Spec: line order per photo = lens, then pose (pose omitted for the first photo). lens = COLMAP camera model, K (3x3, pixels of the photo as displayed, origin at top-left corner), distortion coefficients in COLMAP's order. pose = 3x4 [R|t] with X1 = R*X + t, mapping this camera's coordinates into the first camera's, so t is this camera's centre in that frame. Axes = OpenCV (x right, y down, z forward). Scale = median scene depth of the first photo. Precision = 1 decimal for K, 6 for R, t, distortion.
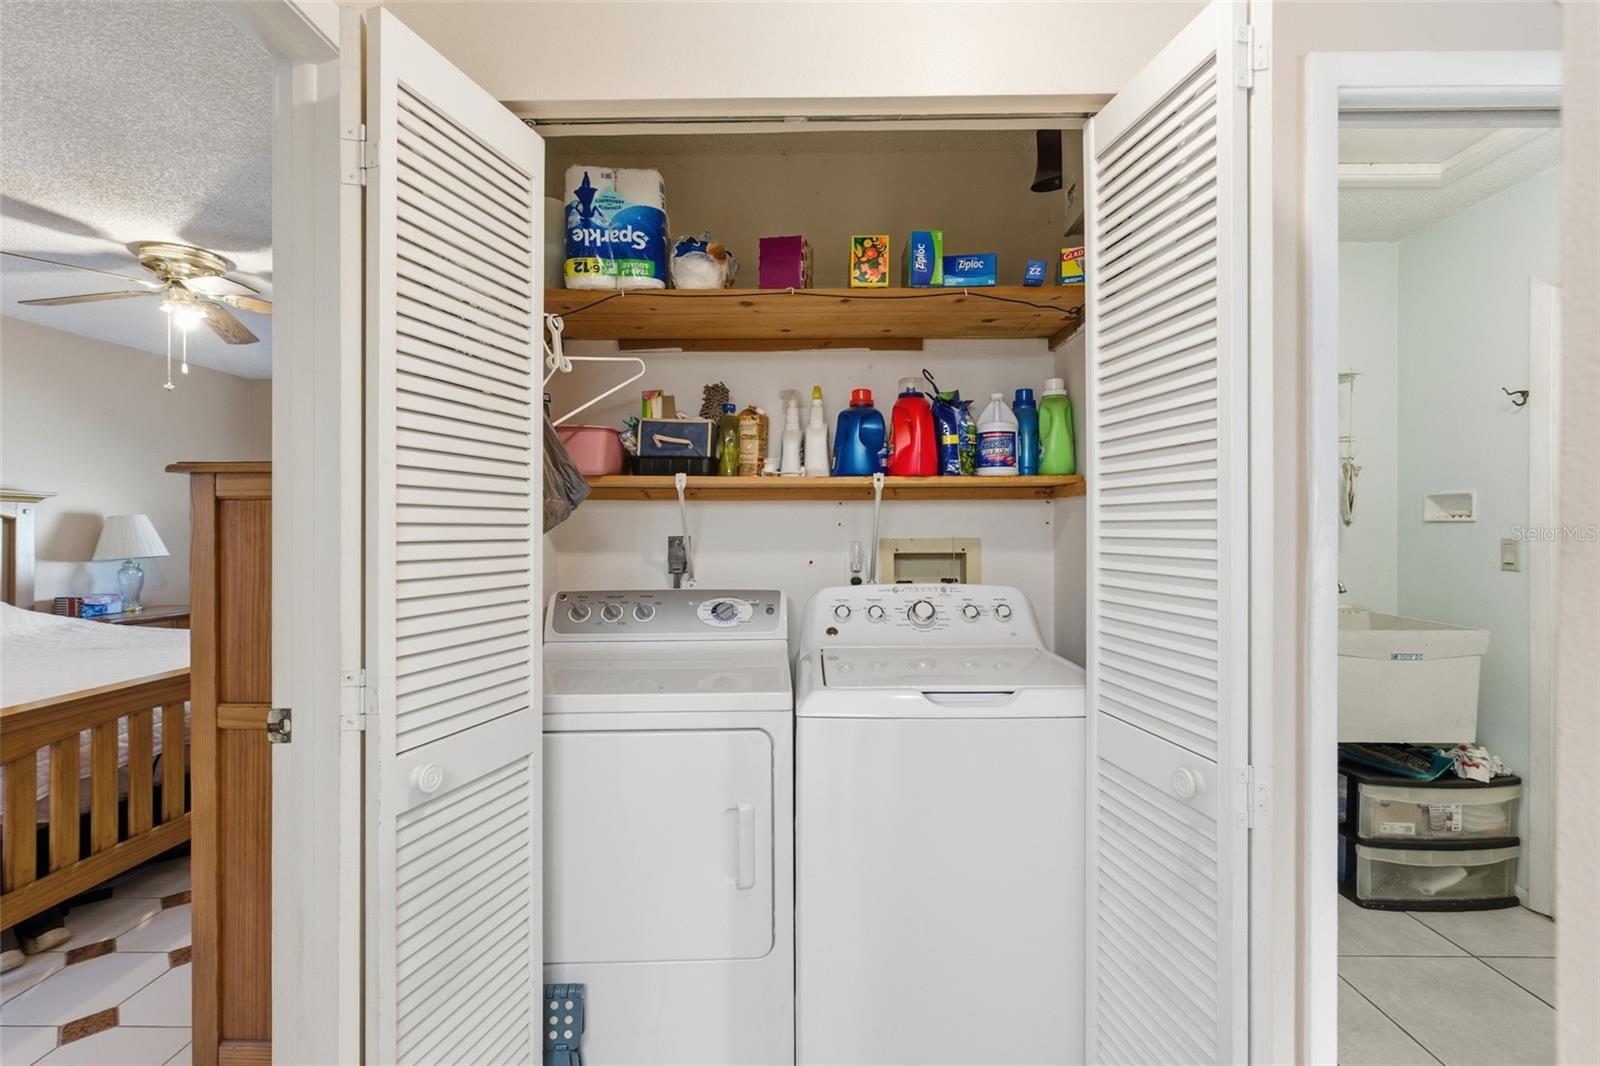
lens RADIAL K [[727.6, 0, 793.1], [0, 727.6, 531.7], [0, 0, 1]] dist [-0.004285, -0.000672]
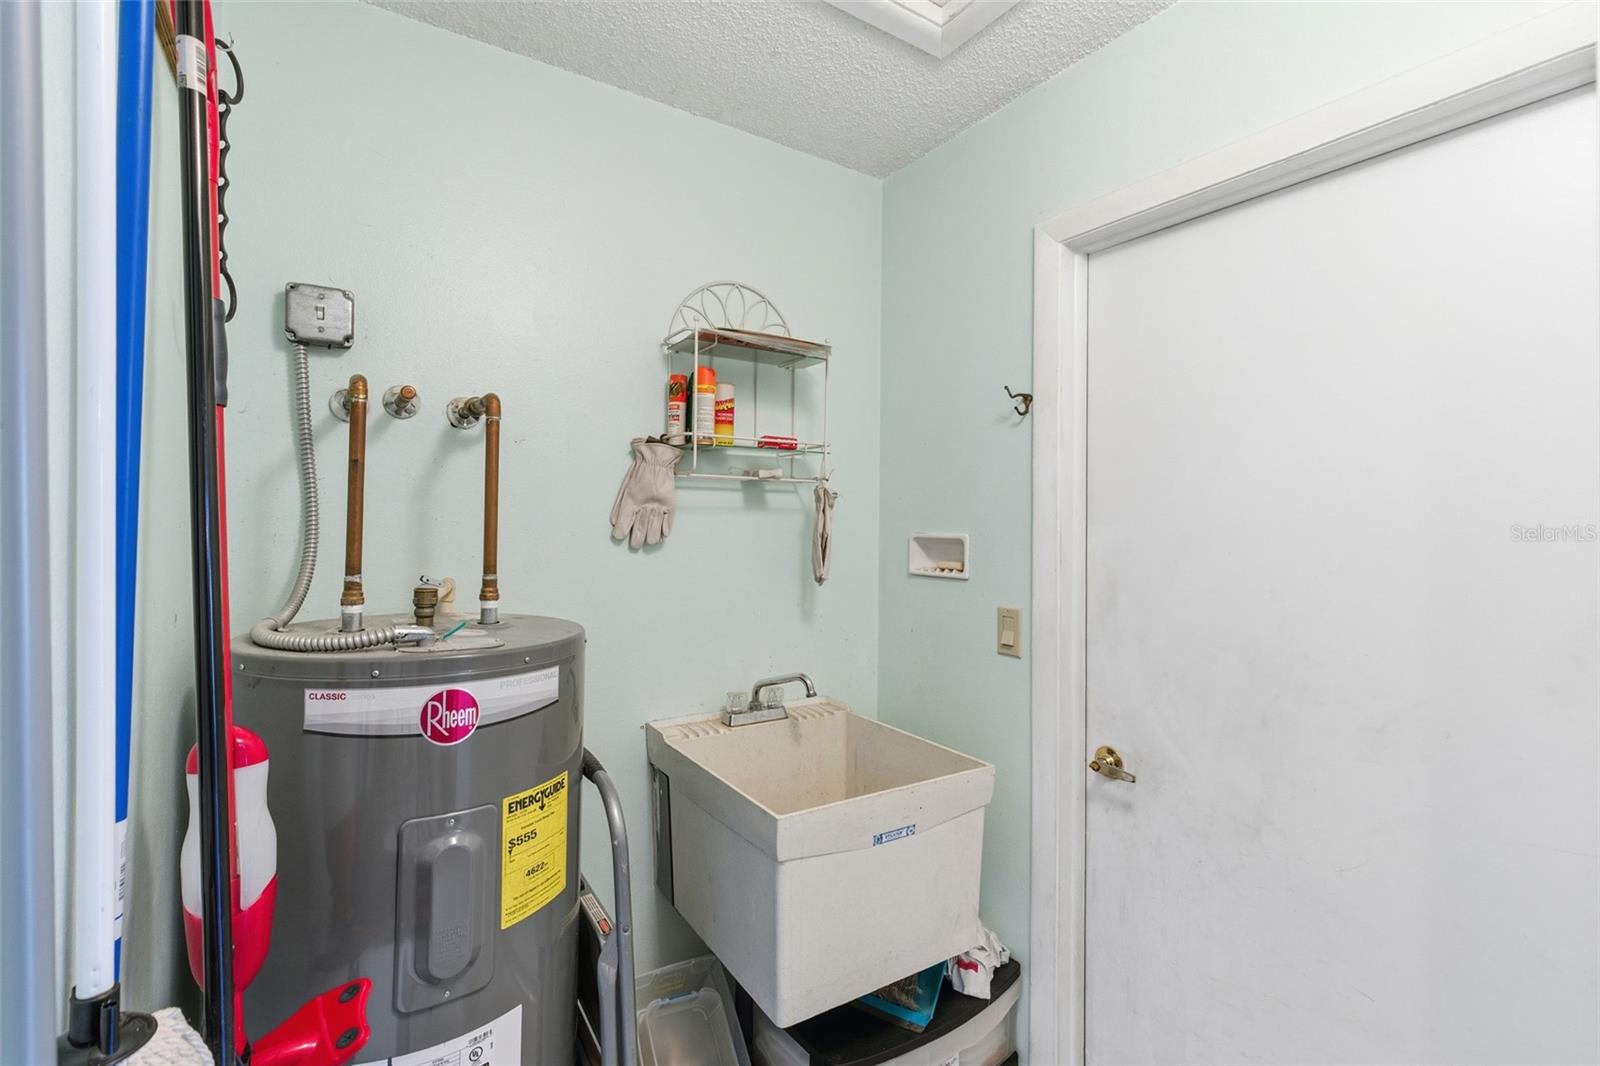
lens RADIAL K [[727.6, 0, 800.5], [0, 727.6, 533.4], [0, 0, 1]] dist [-0.004285, -0.000672]
pose [[0.826098, 0.004970, 0.563505, 0.436676], [-0.007331, 0.999971, 0.001926, -0.061172], [-0.563479, -0.005722, 0.826110, 0.539433]]
